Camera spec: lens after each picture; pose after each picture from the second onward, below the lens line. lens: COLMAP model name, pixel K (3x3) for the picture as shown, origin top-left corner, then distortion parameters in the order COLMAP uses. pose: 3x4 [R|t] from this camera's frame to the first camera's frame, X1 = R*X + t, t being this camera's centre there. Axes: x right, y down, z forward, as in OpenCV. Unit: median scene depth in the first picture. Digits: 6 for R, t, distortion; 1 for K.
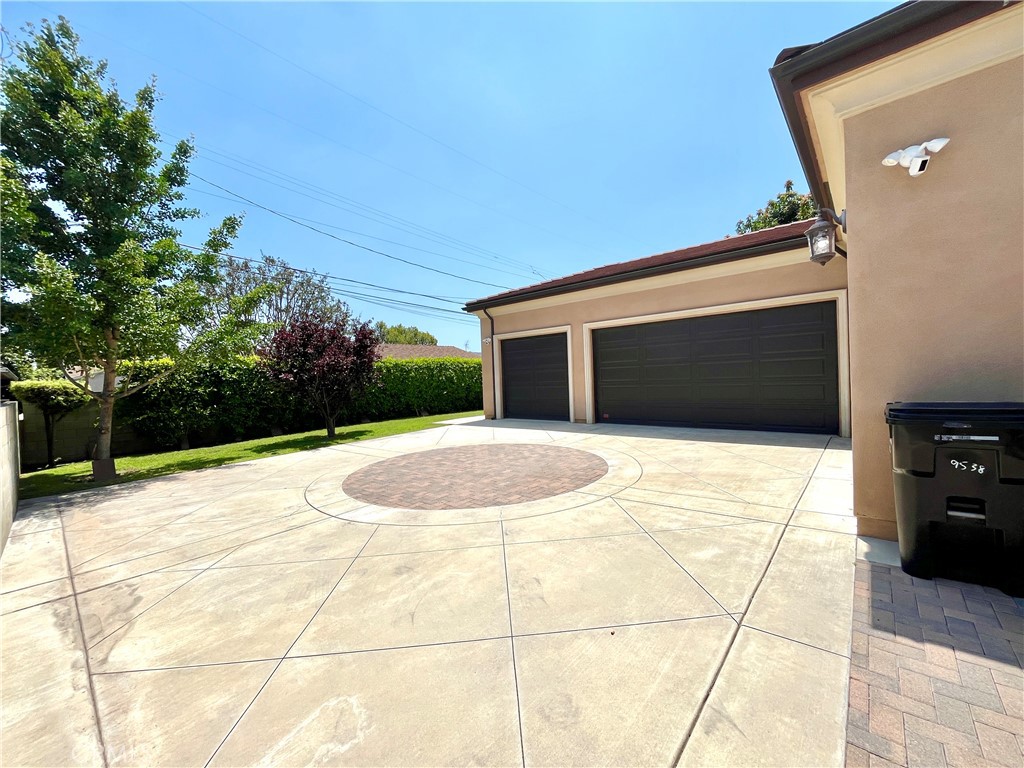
lens RADIAL K [[413.3, 0, 507.8], [0, 413.3, 385.3], [0, 0, 1]] dist [-0.002661, -0.000369]
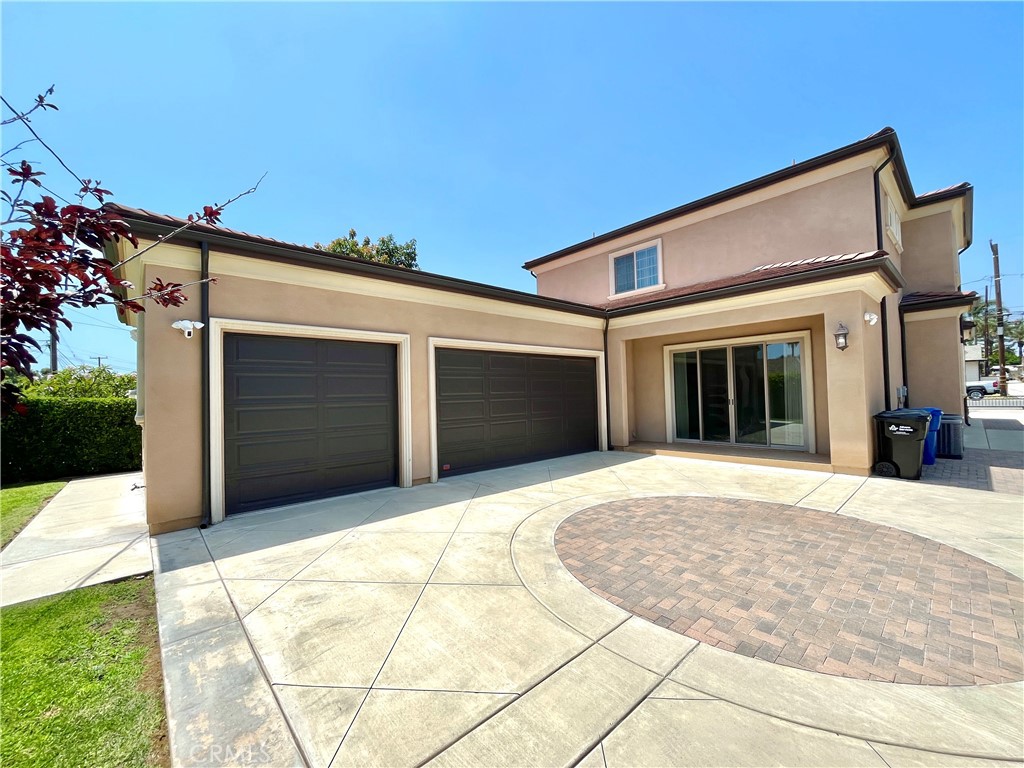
lens RADIAL K [[413.3, 0, 501.3], [0, 413.3, 381.1], [0, 0, 1]] dist [-0.003504, -0.000340]
pose [[0.128291, 0.070966, 0.989194, -0.473296], [0.040711, 0.996219, -0.076750, -0.016979], [-0.990901, 0.050118, 0.124916, 0.780763]]
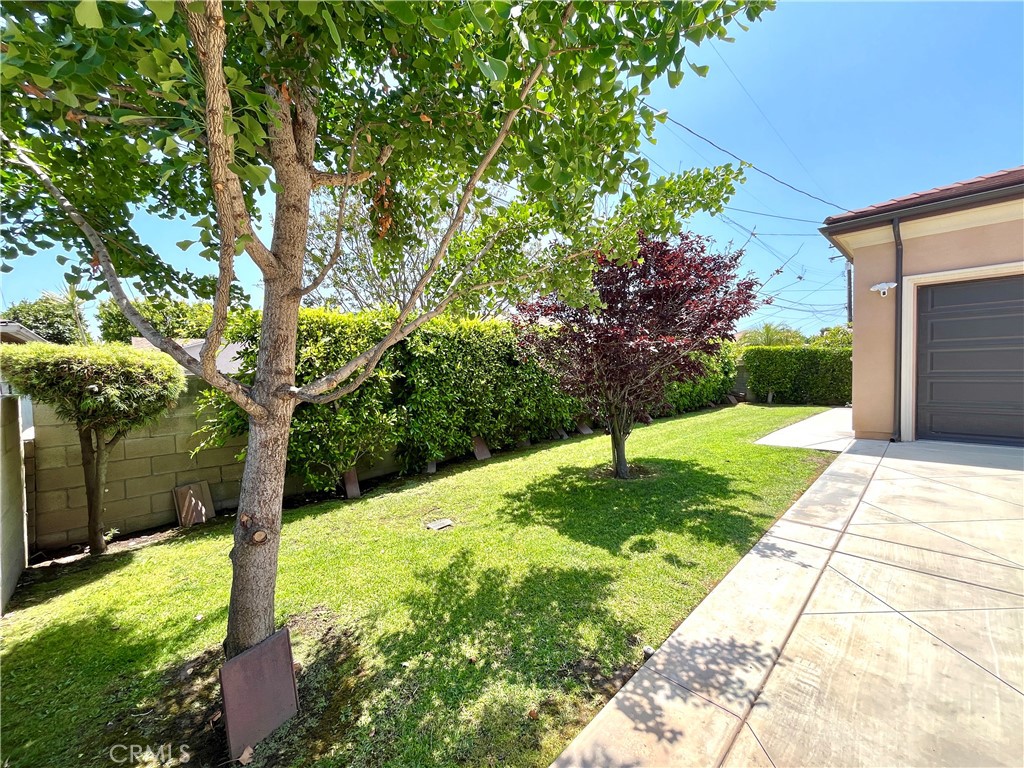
lens RADIAL K [[413.3, 0, 507.8], [0, 413.3, 385.3], [0, 0, 1]] dist [-0.002661, -0.000369]
pose [[0.995865, 0.018093, -0.089026, -0.557200], [-0.015985, 0.999576, 0.024327, 0.009222], [0.089428, -0.022804, 0.995732, 0.527897]]
